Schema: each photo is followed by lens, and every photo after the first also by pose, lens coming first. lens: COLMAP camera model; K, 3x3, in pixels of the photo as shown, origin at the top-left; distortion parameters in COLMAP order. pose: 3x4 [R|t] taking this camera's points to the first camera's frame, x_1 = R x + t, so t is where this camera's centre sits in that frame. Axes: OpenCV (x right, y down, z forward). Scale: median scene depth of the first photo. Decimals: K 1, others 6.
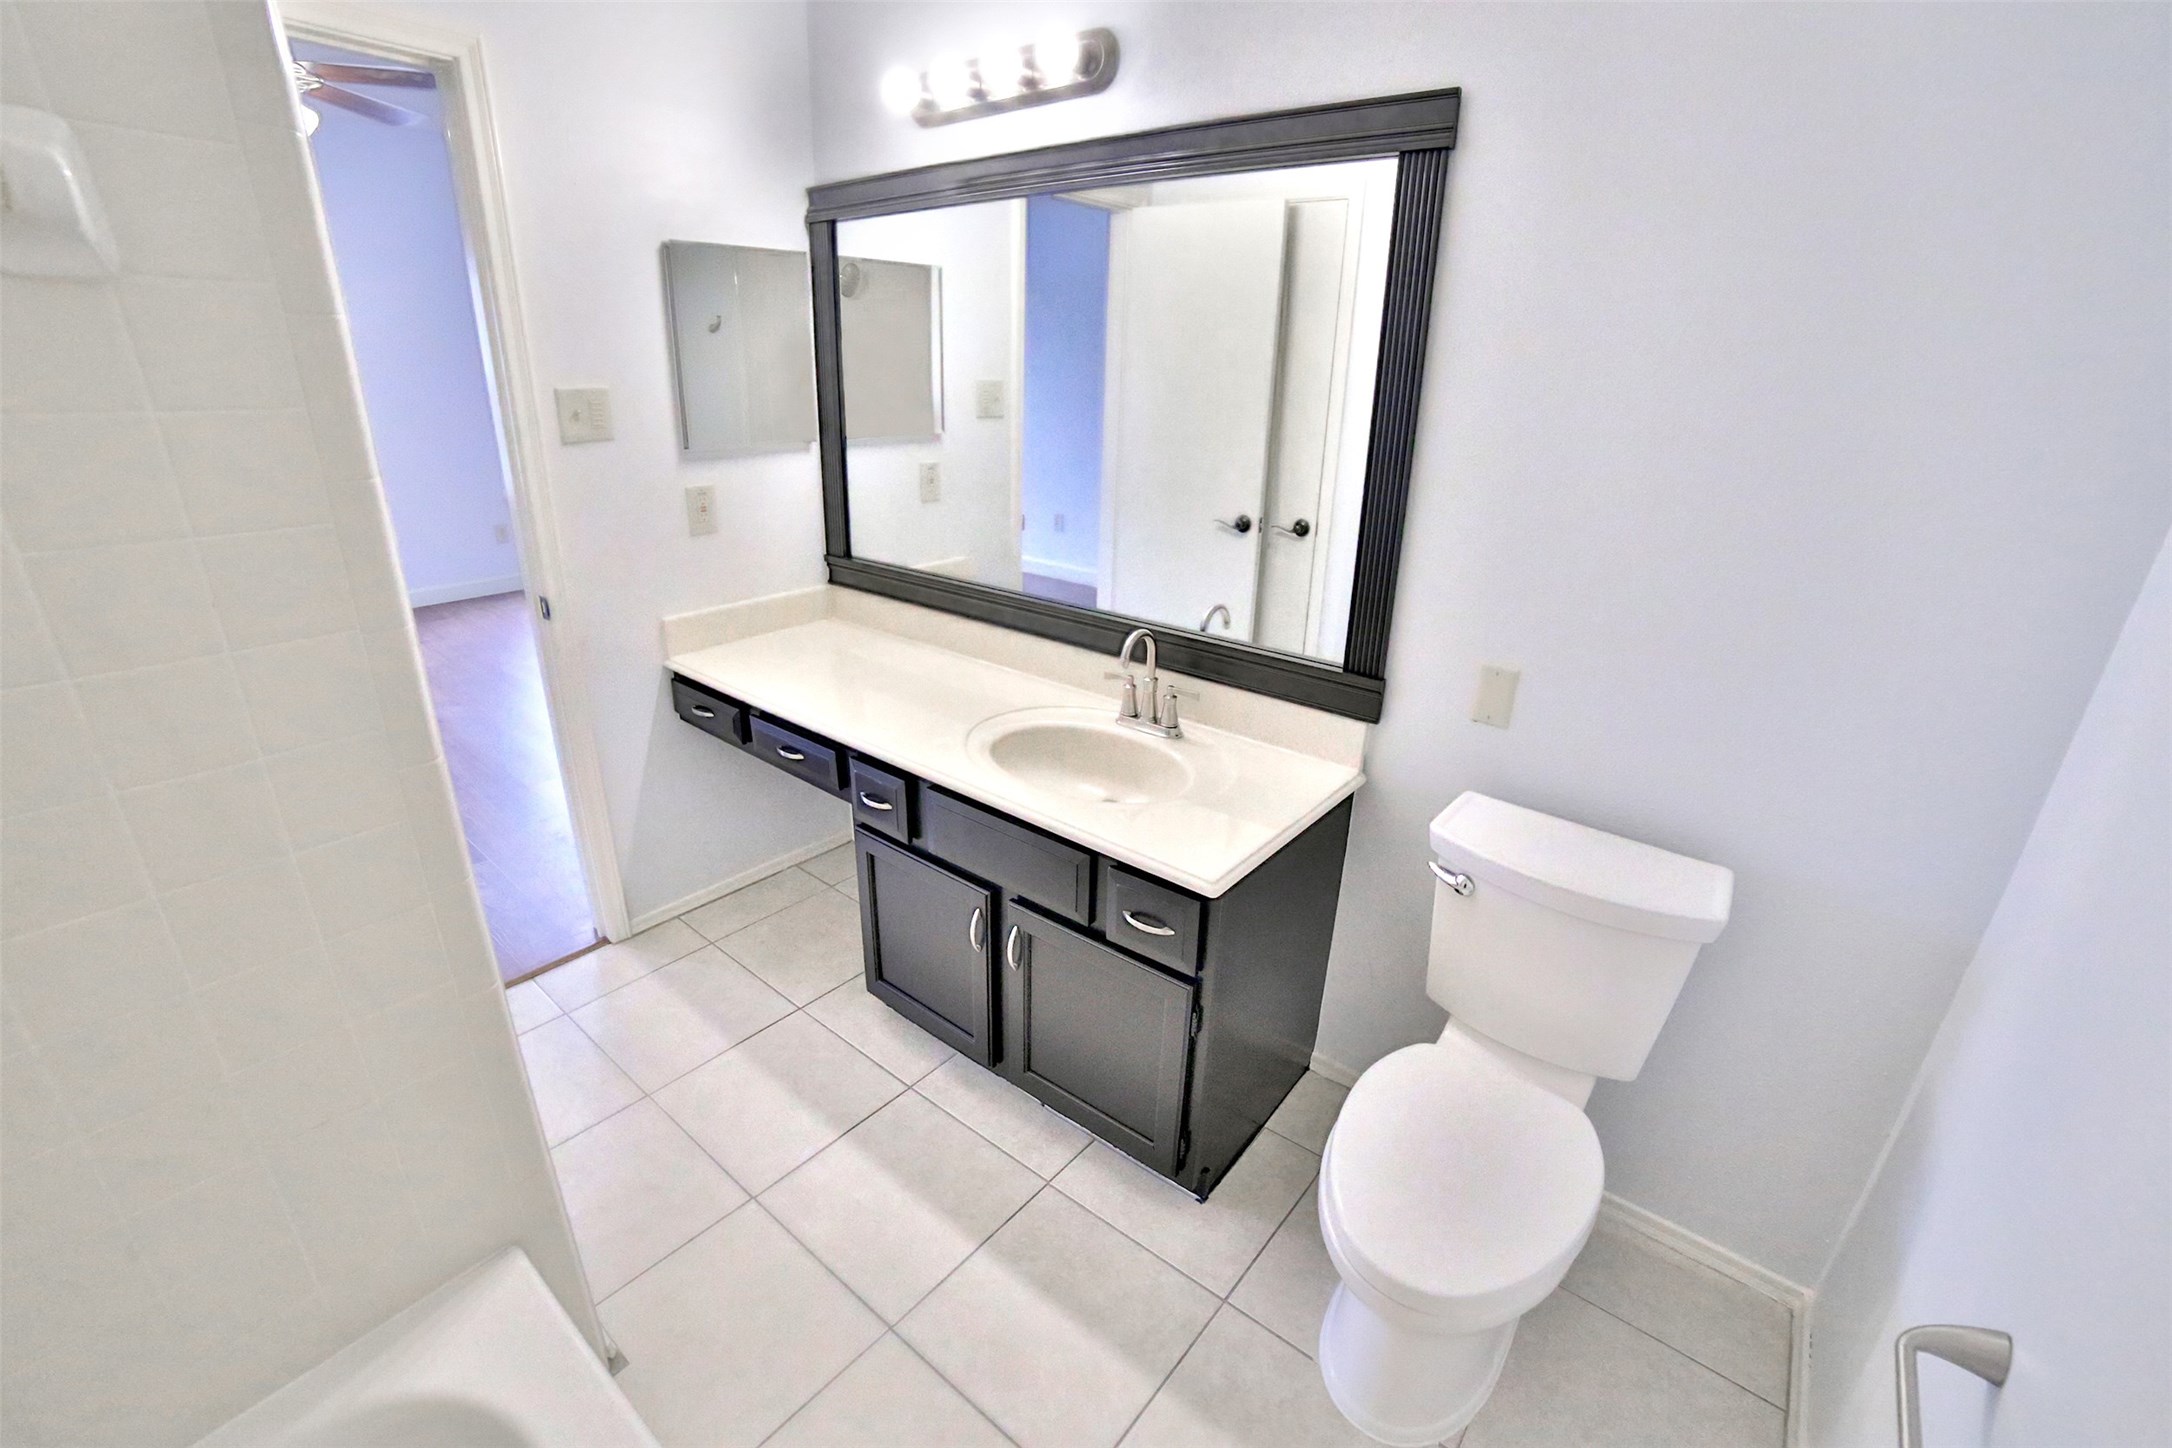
lens RADIAL K [[949.8, 0, 1091.6], [0, 949.8, 704.9], [0, 0, 1]] dist [0.025795, 0.000232]
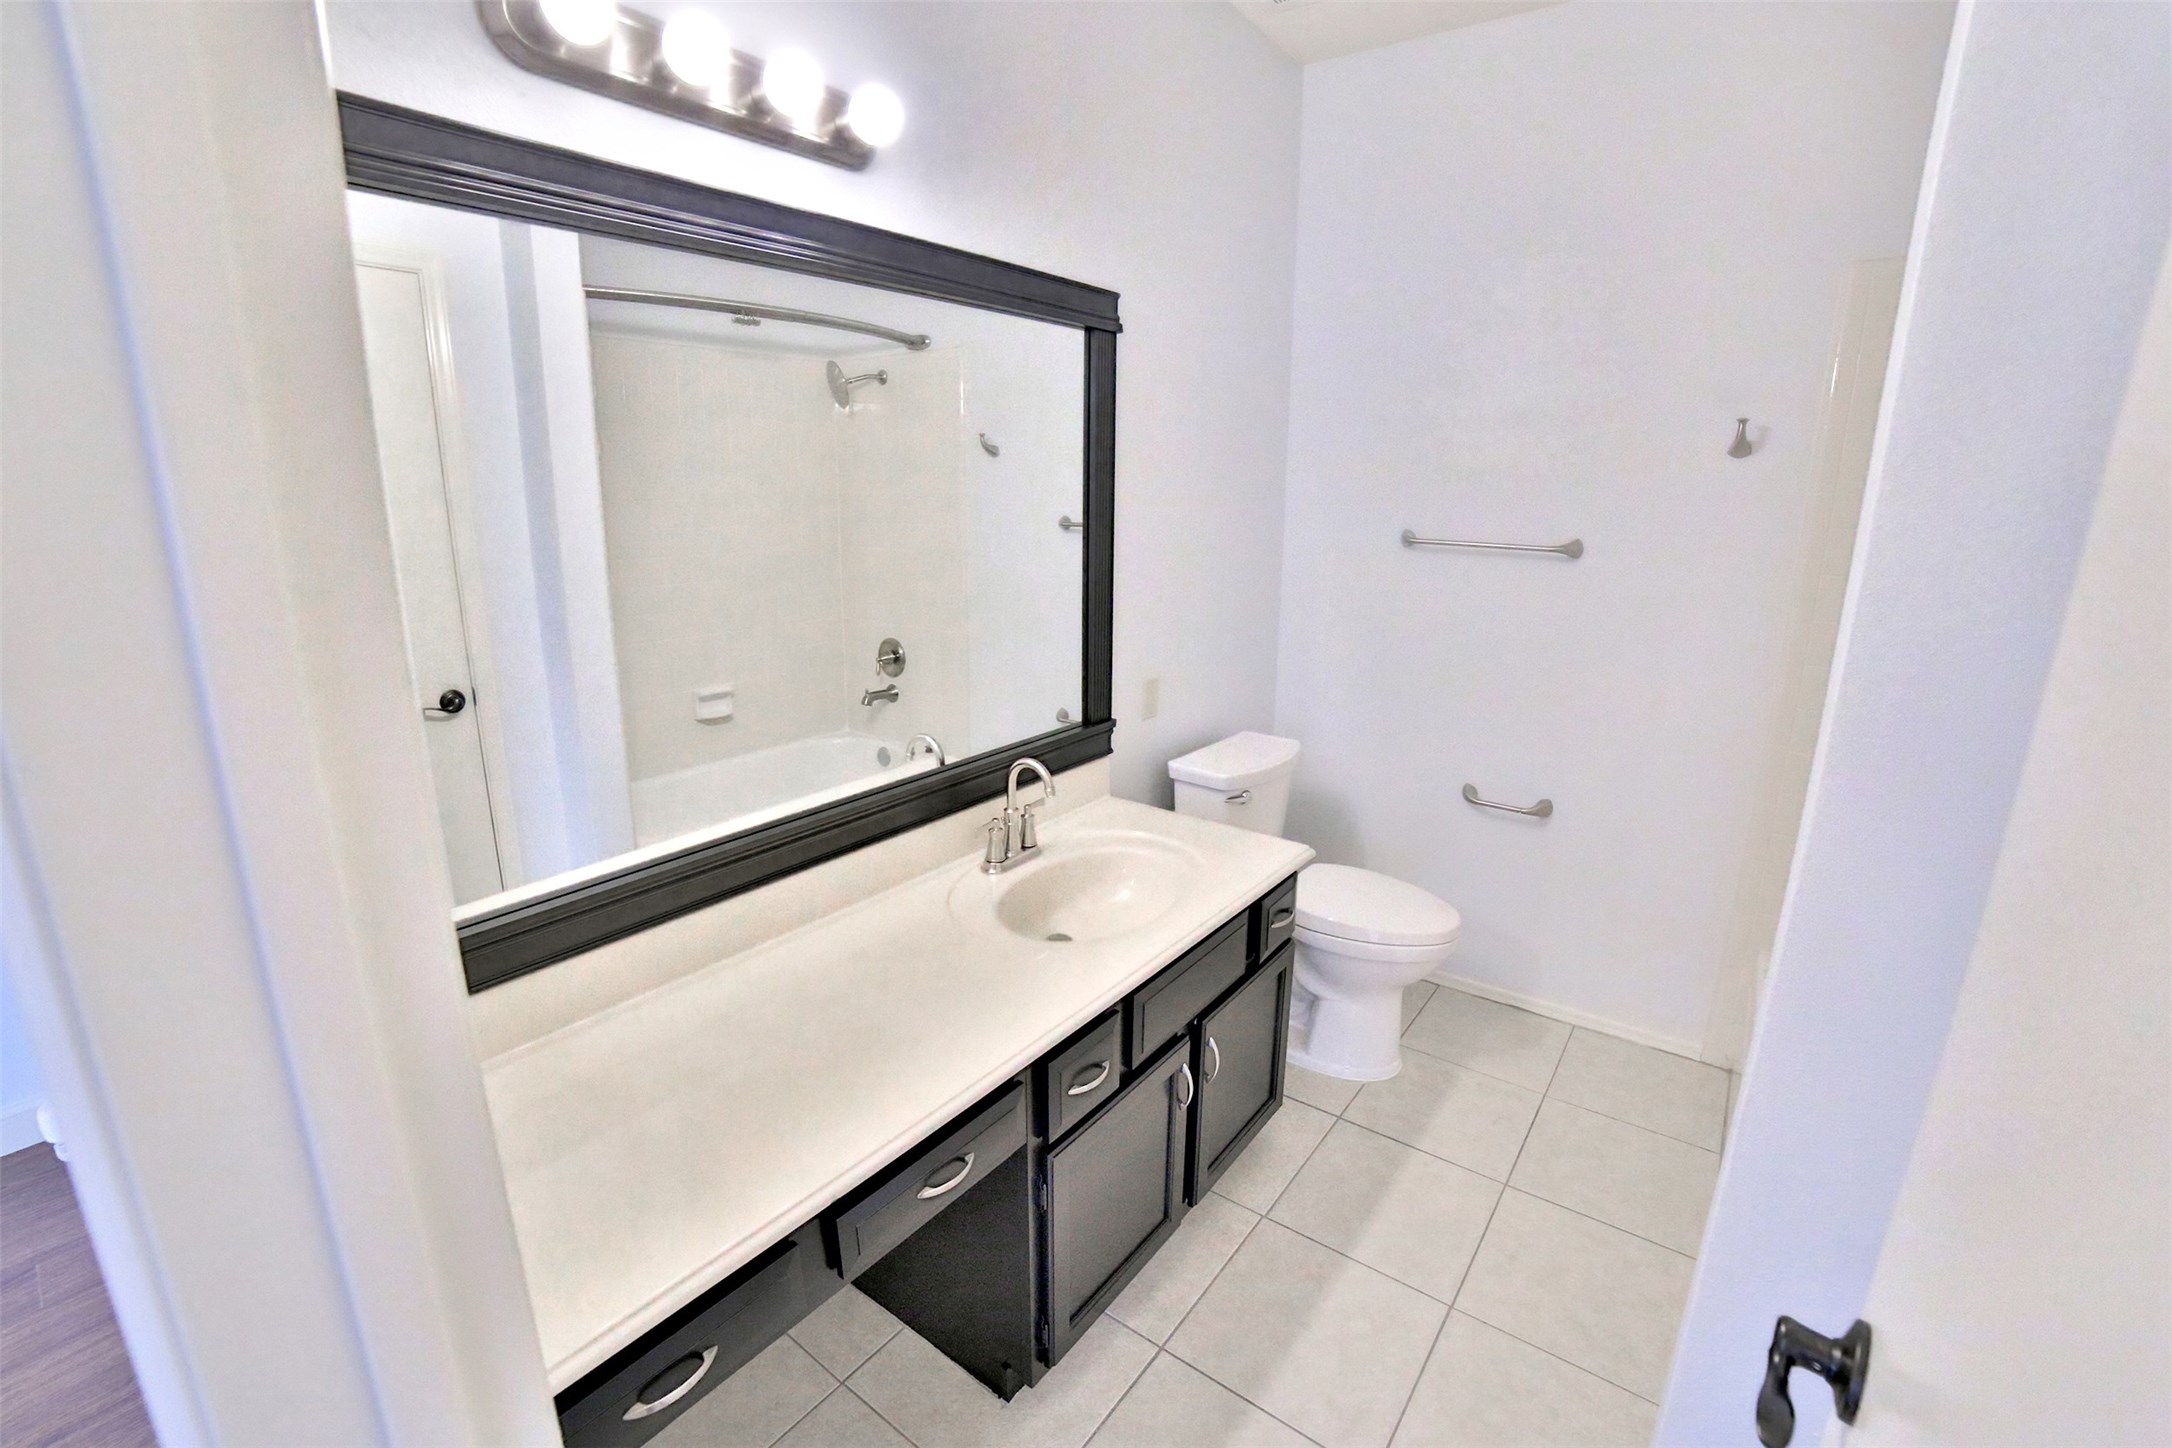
lens RADIAL K [[949.8, 0, 1087.3], [0, 949.8, 737.5], [0, 0, 1]] dist [0.025795, 0.000232]
pose [[-0.024865, -0.287011, 0.957605, -1.011447], [0.331903, 0.901196, 0.278722, -0.400457], [-0.942986, 0.324763, 0.072852, 1.006356]]
